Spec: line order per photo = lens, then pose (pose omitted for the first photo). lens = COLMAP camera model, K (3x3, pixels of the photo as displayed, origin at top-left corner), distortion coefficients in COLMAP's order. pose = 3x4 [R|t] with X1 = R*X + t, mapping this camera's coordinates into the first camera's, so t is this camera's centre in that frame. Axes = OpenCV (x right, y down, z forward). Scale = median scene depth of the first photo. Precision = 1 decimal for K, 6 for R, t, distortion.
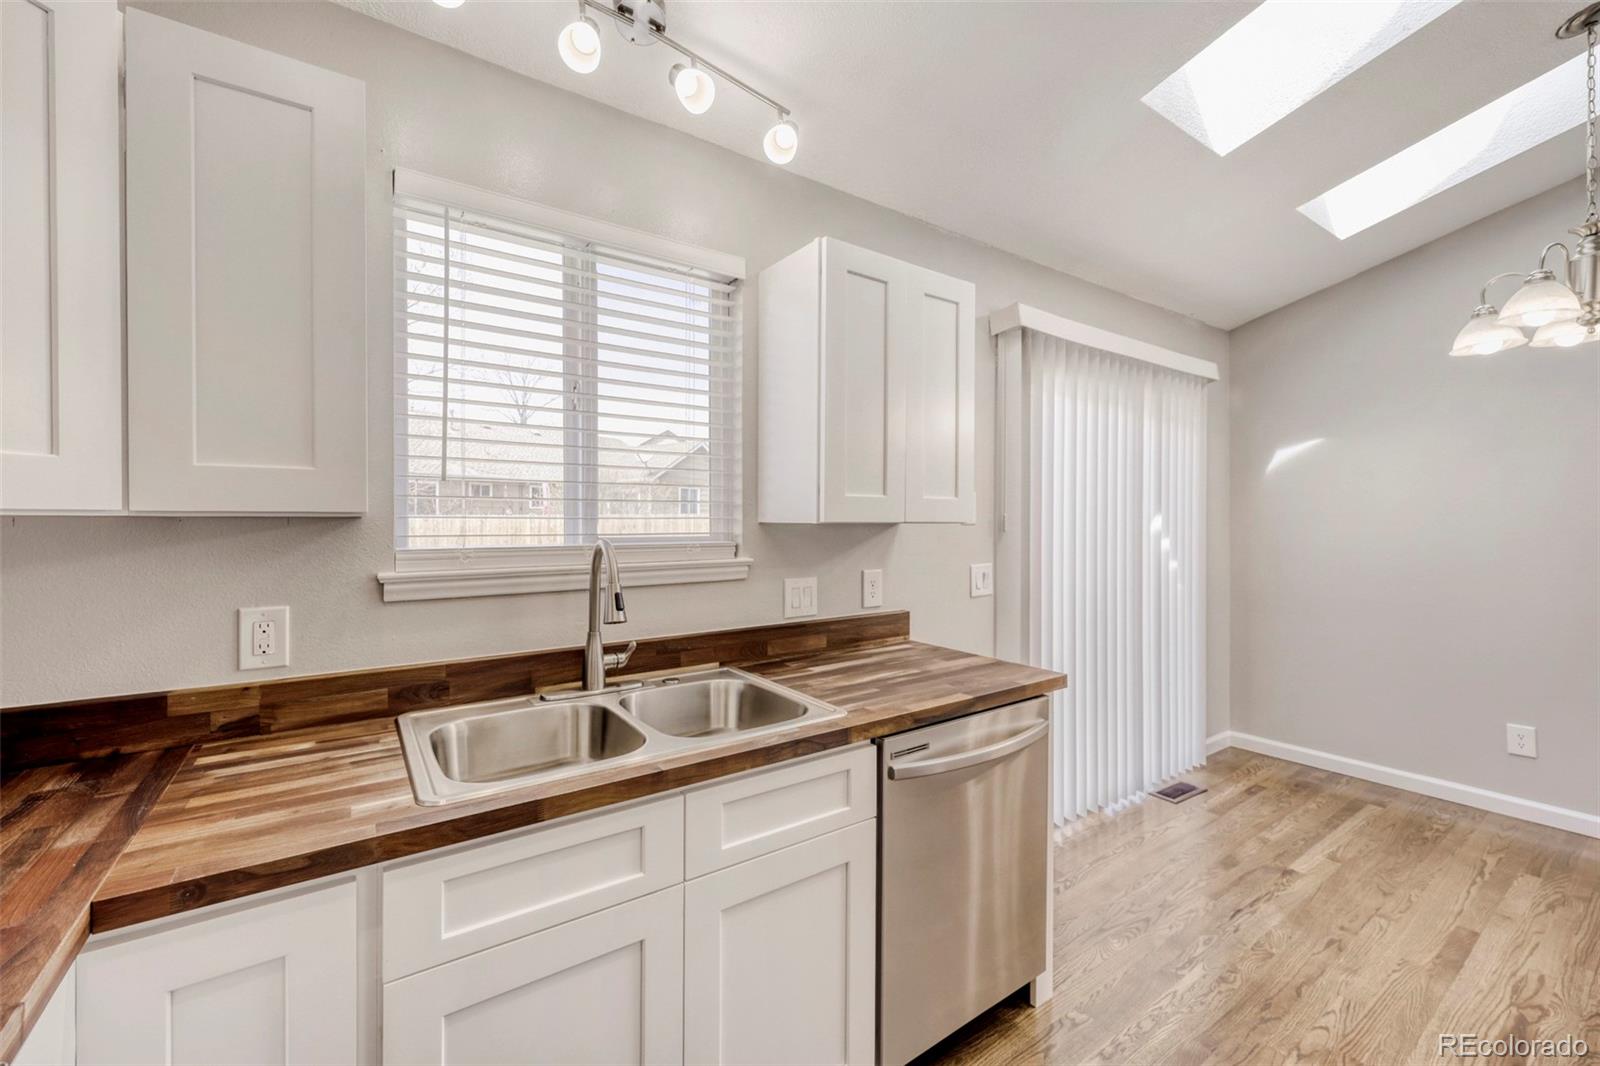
lens RADIAL K [[648.8, 0, 795.1], [0, 648.8, 522.1], [0, 0, 1]] dist [-0.001341, 0.000441]
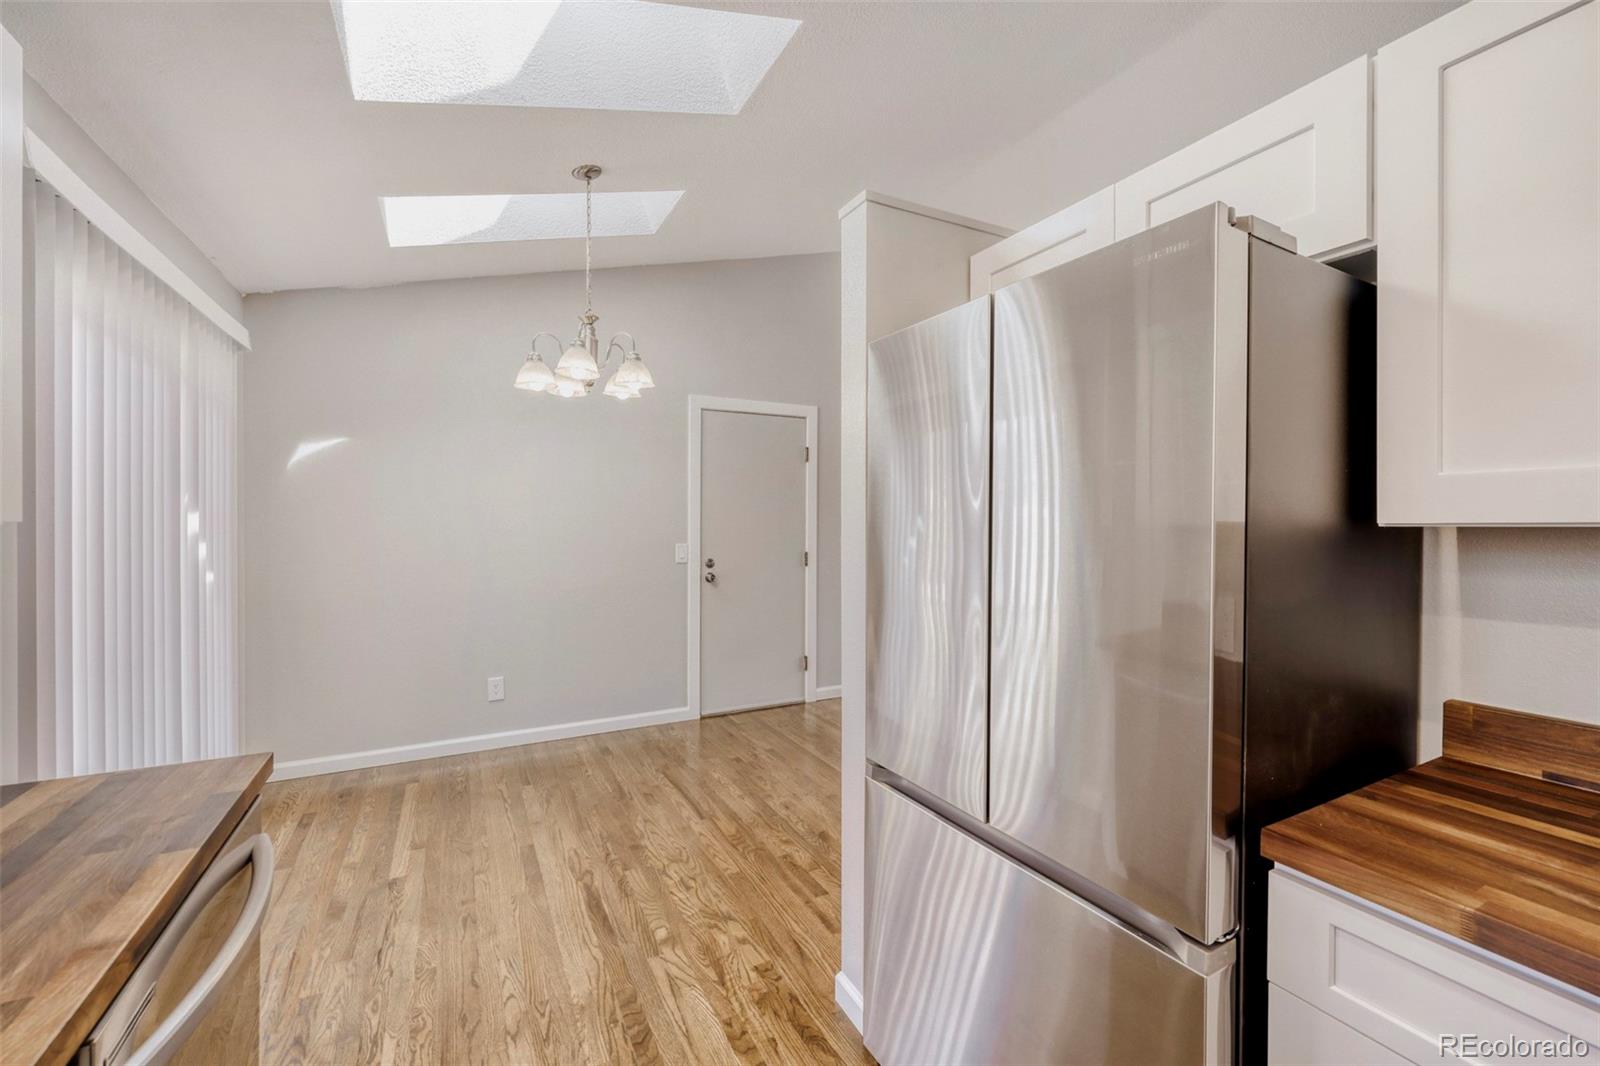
lens RADIAL K [[648.8, 0, 797.5], [0, 648.8, 528.7], [0, 0, 1]] dist [-0.001341, 0.000441]
pose [[0.116281, -0.009056, 0.993175, -0.148331], [-0.003443, 0.999949, 0.009521, -0.002004], [-0.993210, -0.004526, 0.116244, 0.333311]]
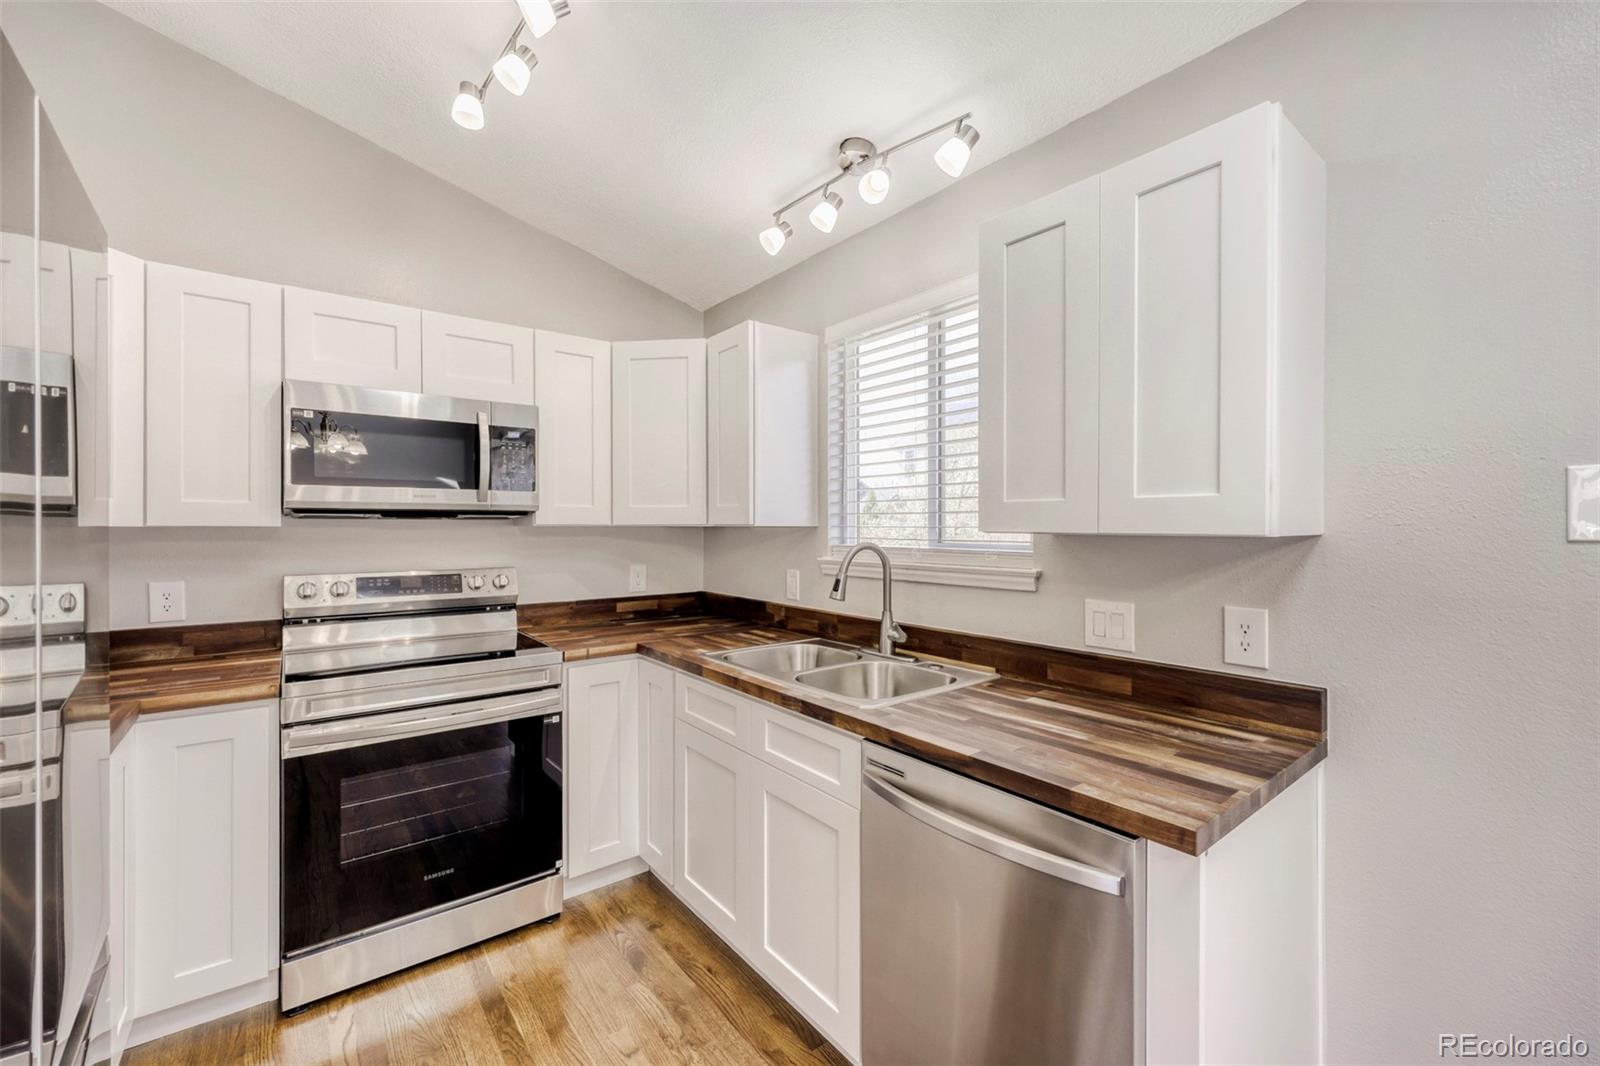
lens RADIAL K [[648.8, 0, 796.7], [0, 648.8, 528.6], [0, 0, 1]] dist [-0.001341, 0.000441]
pose [[0.058004, 0.002452, -0.998313, 0.772179], [-0.005372, 0.999983, 0.002144, -0.003347], [0.998302, 0.005239, 0.058017, 0.550939]]
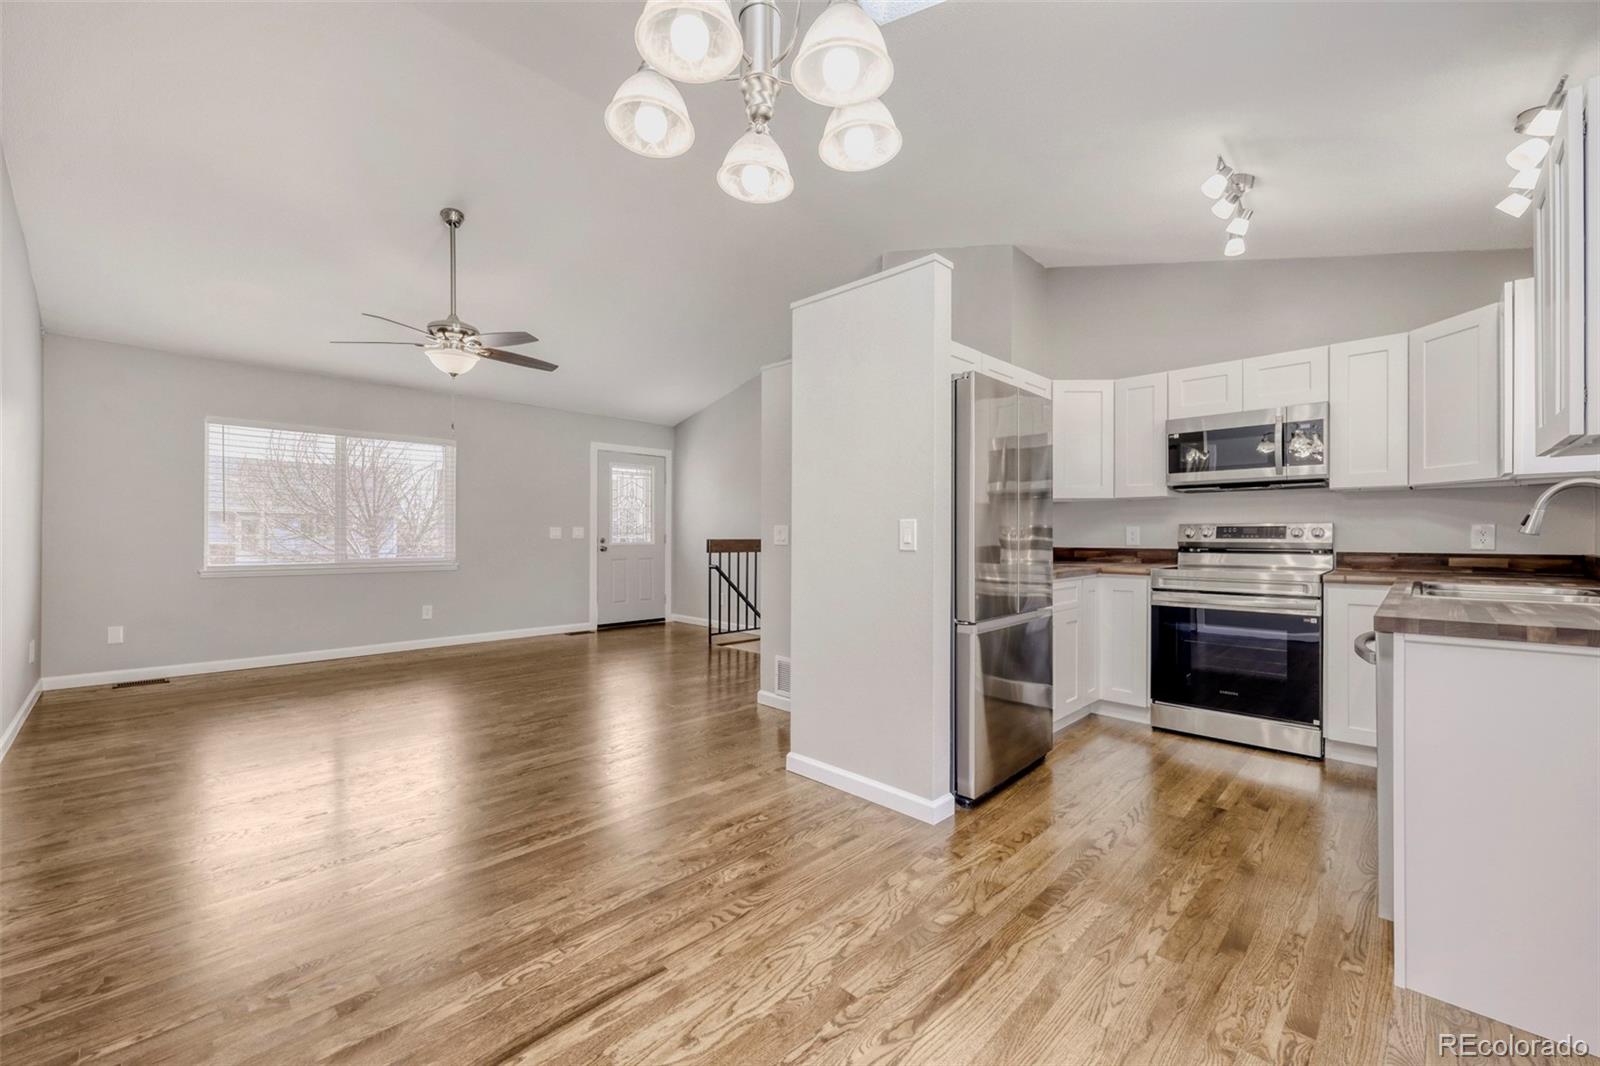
lens RADIAL K [[648.8, 0, 793.7], [0, 648.8, 532.0], [0, 0, 1]] dist [-0.001341, 0.000441]
pose [[-0.980990, -0.000788, -0.194058, 1.190336], [-0.001221, 0.999997, 0.002114, 0.102823], [0.194055, 0.002310, -0.980988, 1.481899]]
